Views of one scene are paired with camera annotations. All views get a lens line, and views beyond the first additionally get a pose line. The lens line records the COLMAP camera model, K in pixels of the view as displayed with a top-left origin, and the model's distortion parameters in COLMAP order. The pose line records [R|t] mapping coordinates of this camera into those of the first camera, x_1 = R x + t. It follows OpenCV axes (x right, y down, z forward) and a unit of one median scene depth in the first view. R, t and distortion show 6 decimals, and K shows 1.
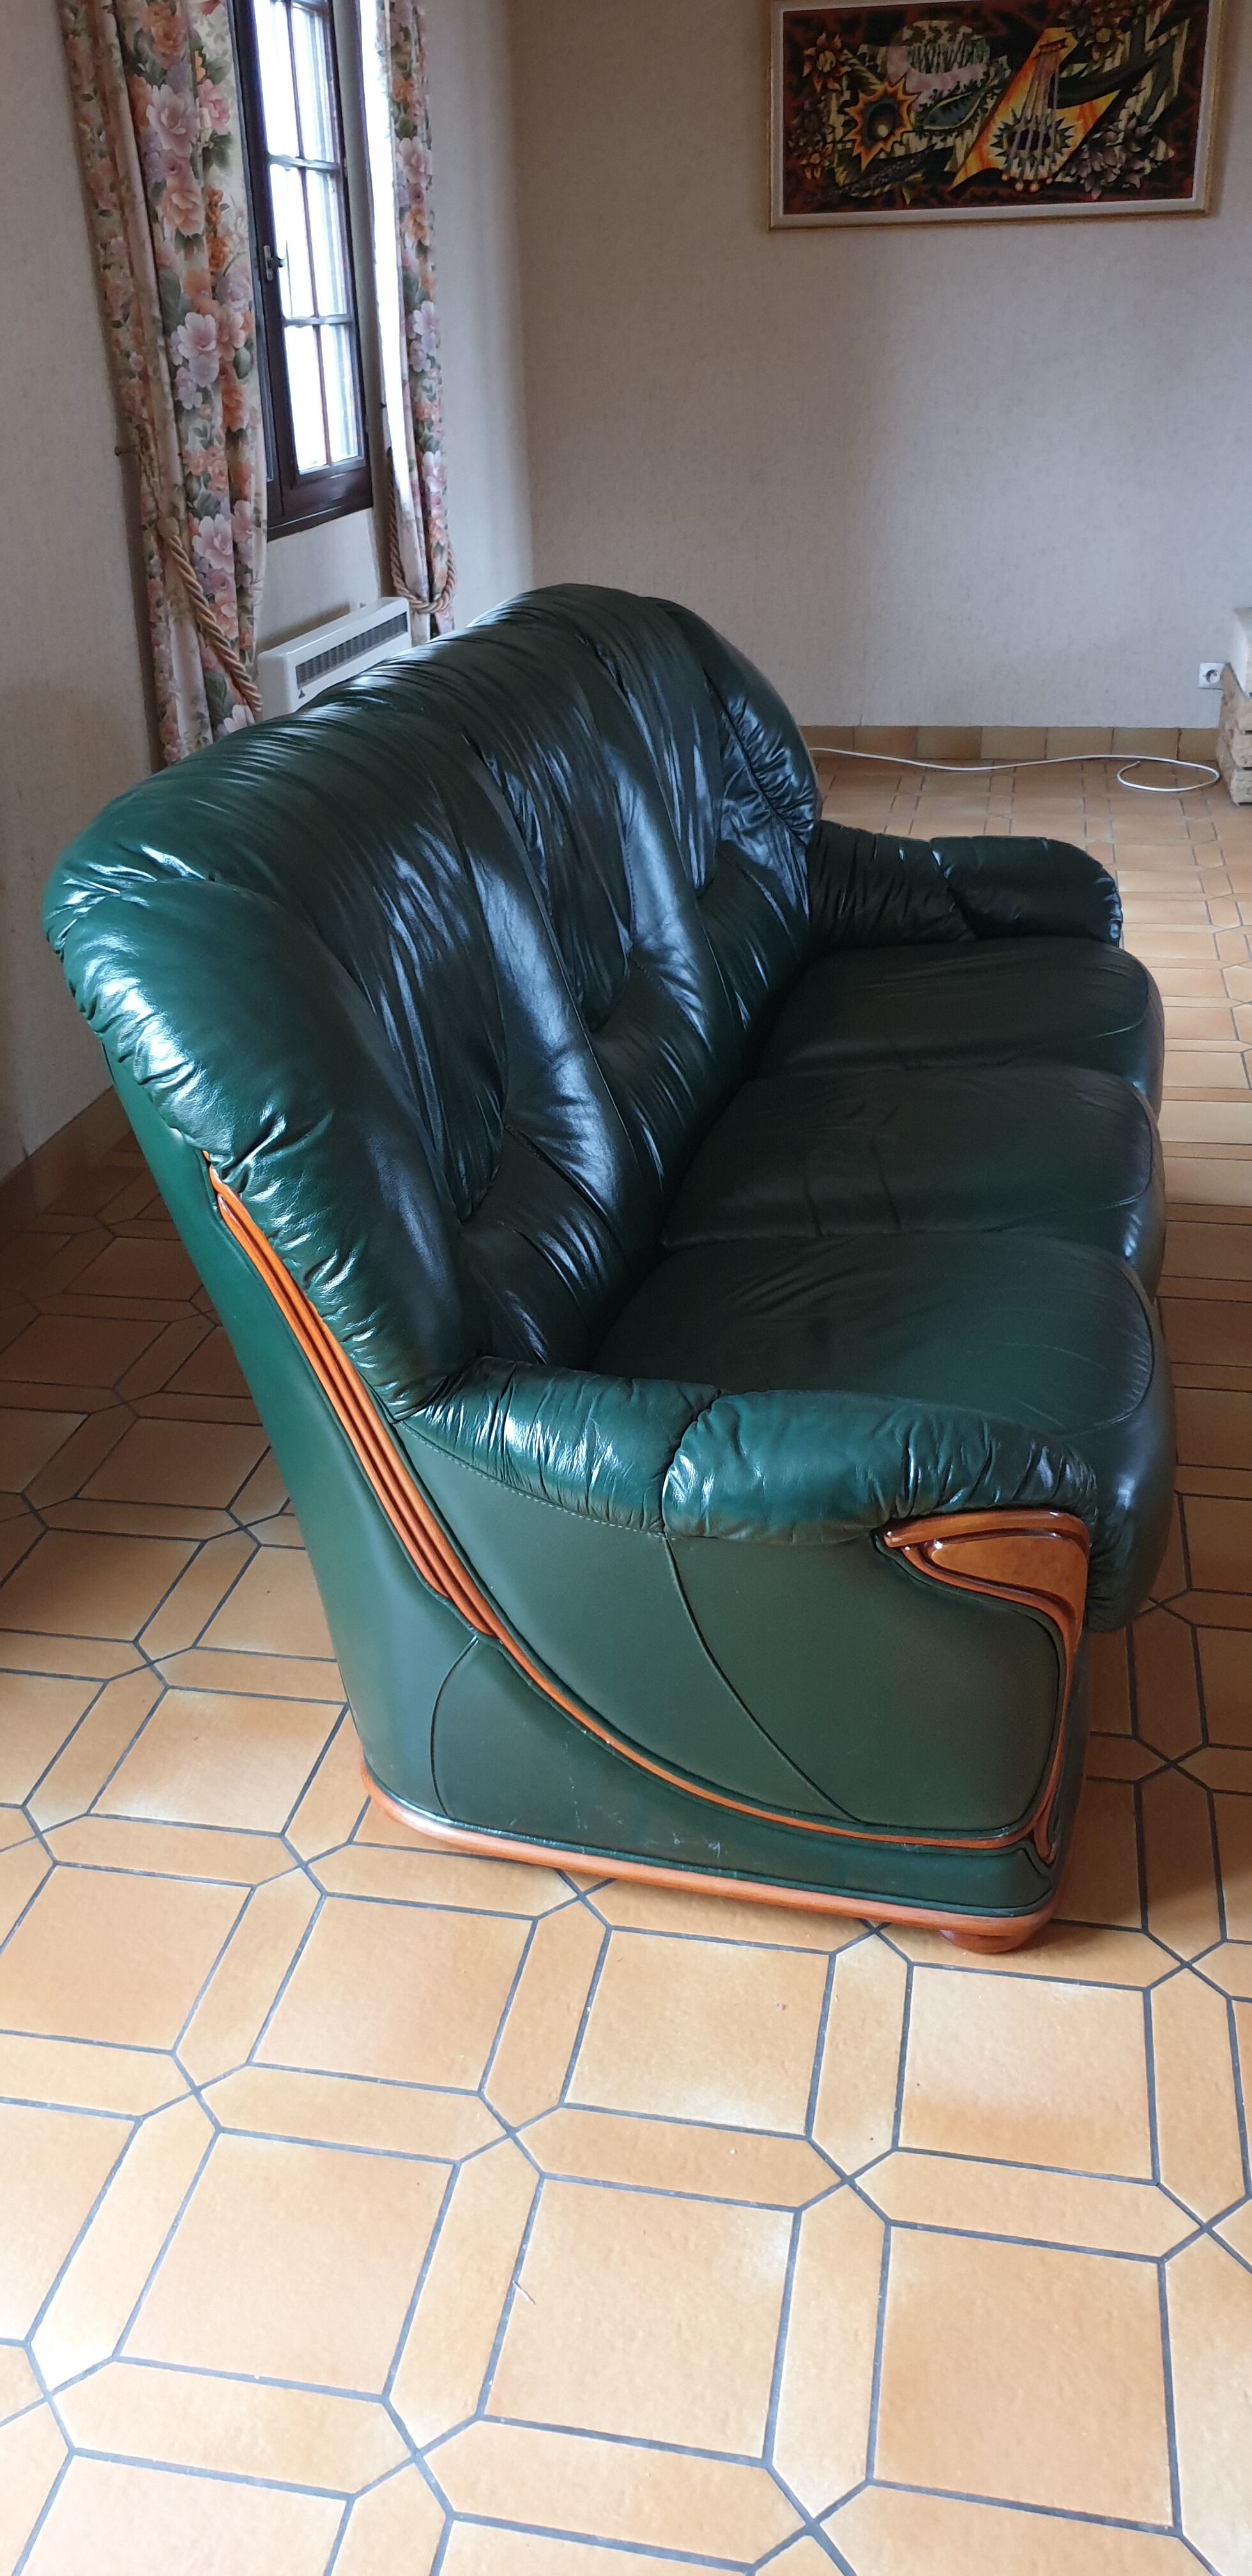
lens RADIAL K [[1980.2, 0, 626.0], [0, 1980.2, 1288.0], [0, 0, 1]] dist [0.055852, -0.129712]
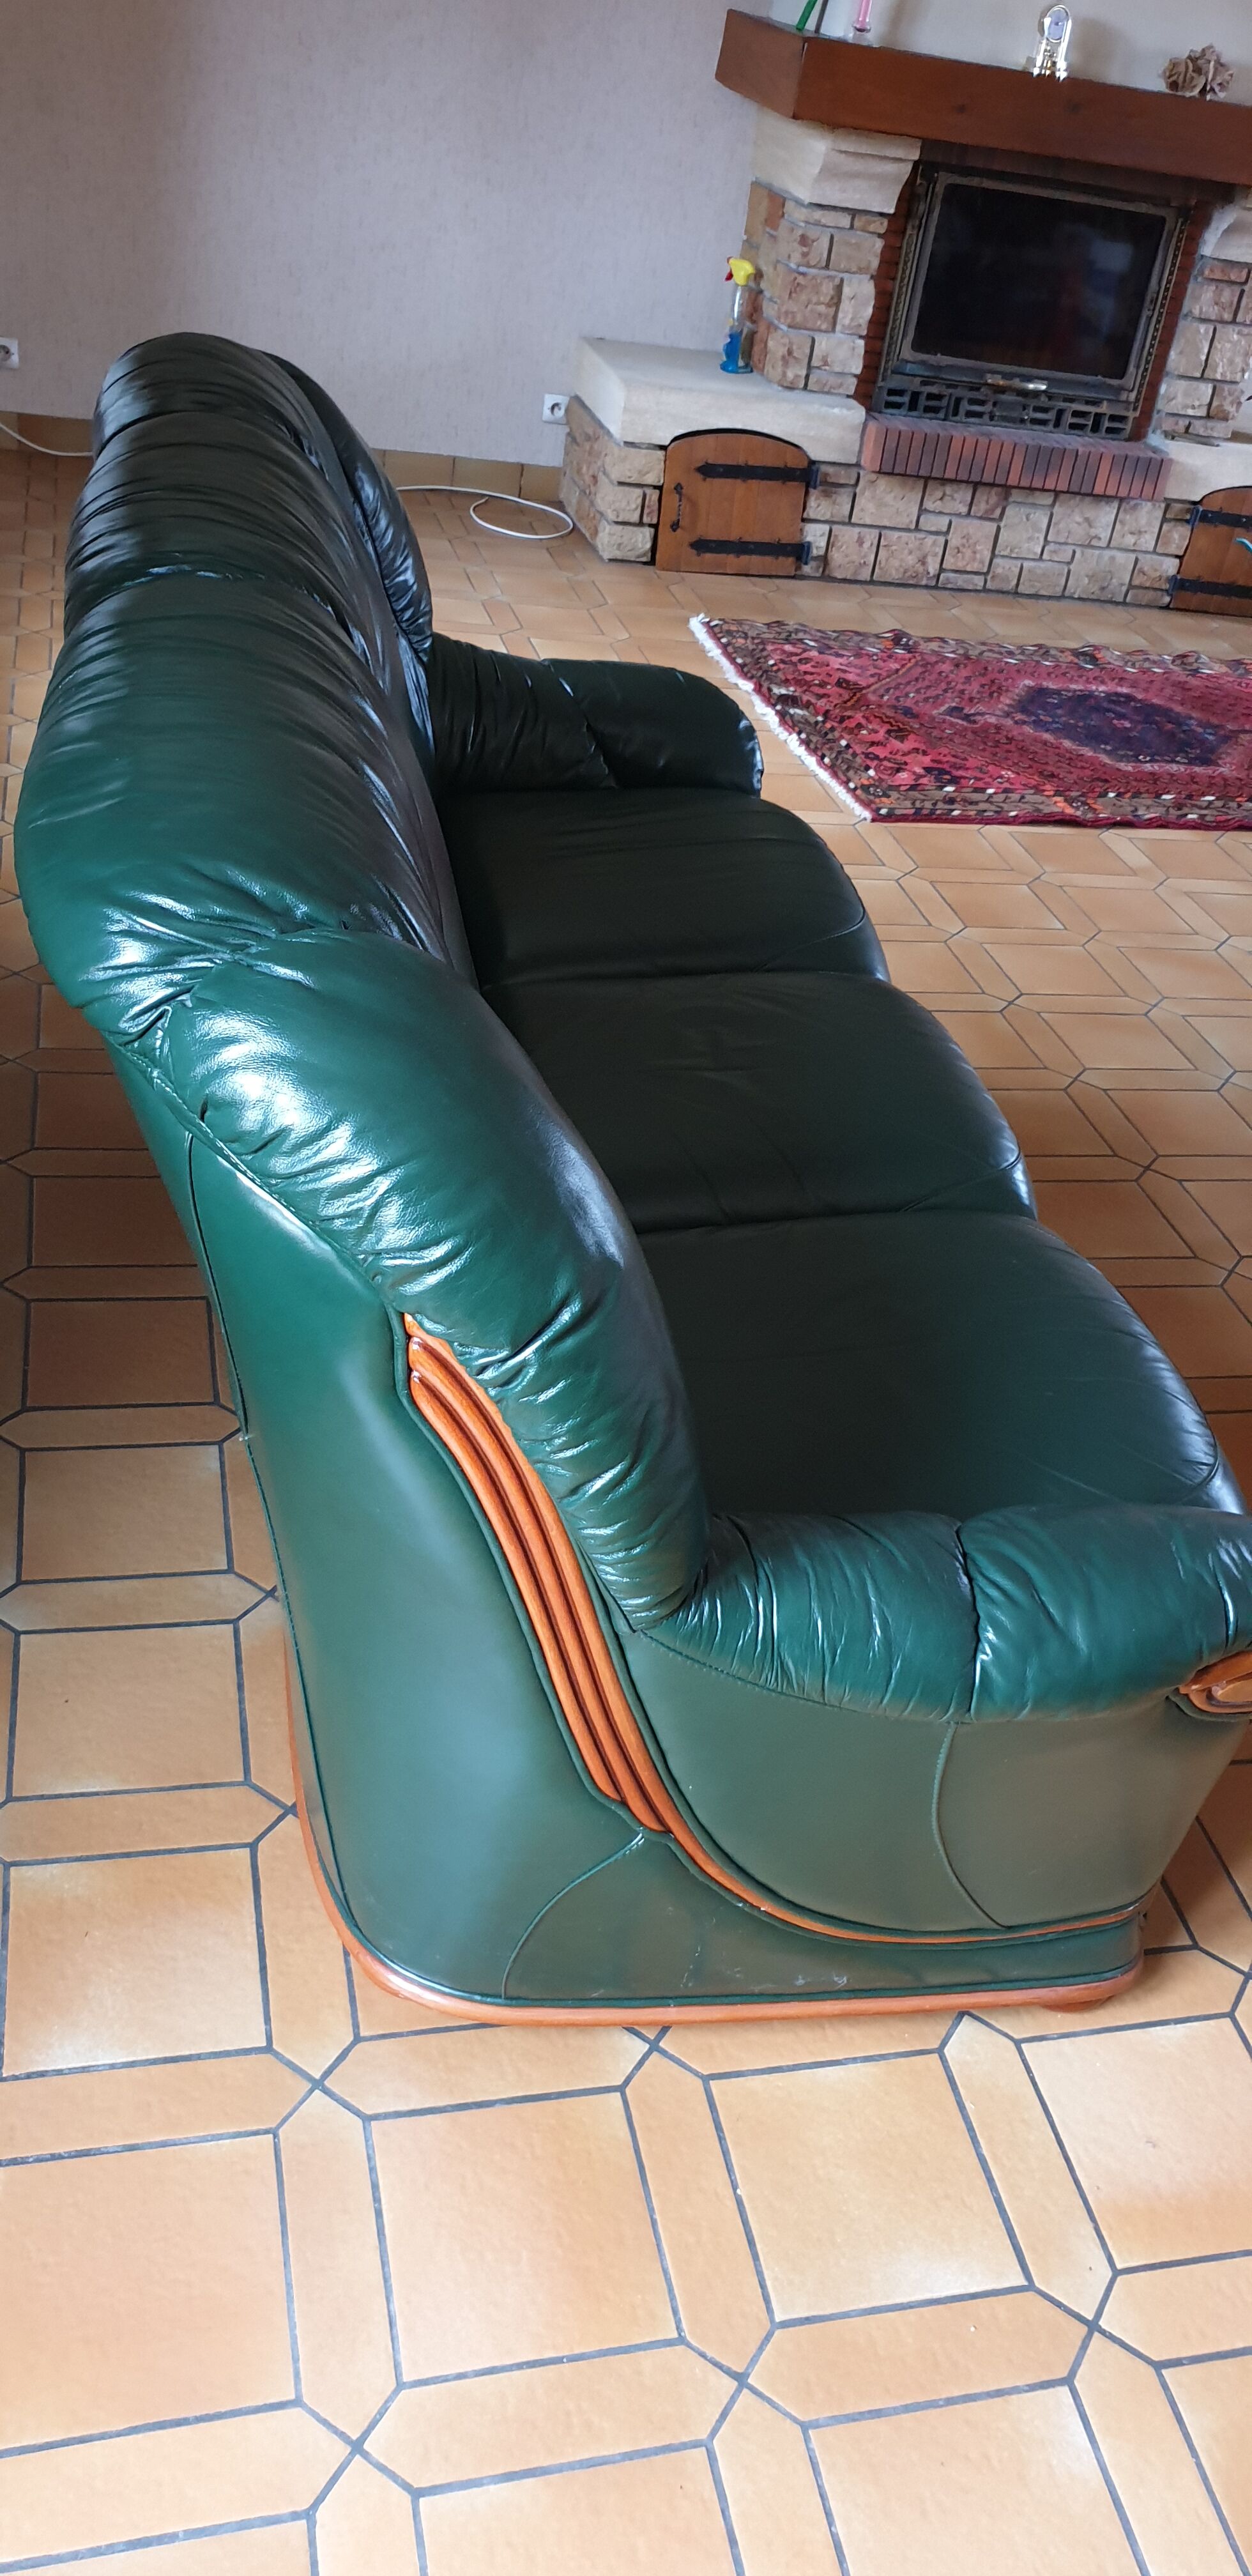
lens RADIAL K [[1982.8, 0, 626.0], [0, 1982.8, 1288.0], [0, 0, 1]] dist [-0.010420, 0.044479]
pose [[0.903303, -0.096448, 0.418021, -0.391021], [0.028210, 0.985645, 0.166455, -0.178306], [-0.428075, -0.138567, 0.893057, 0.293584]]
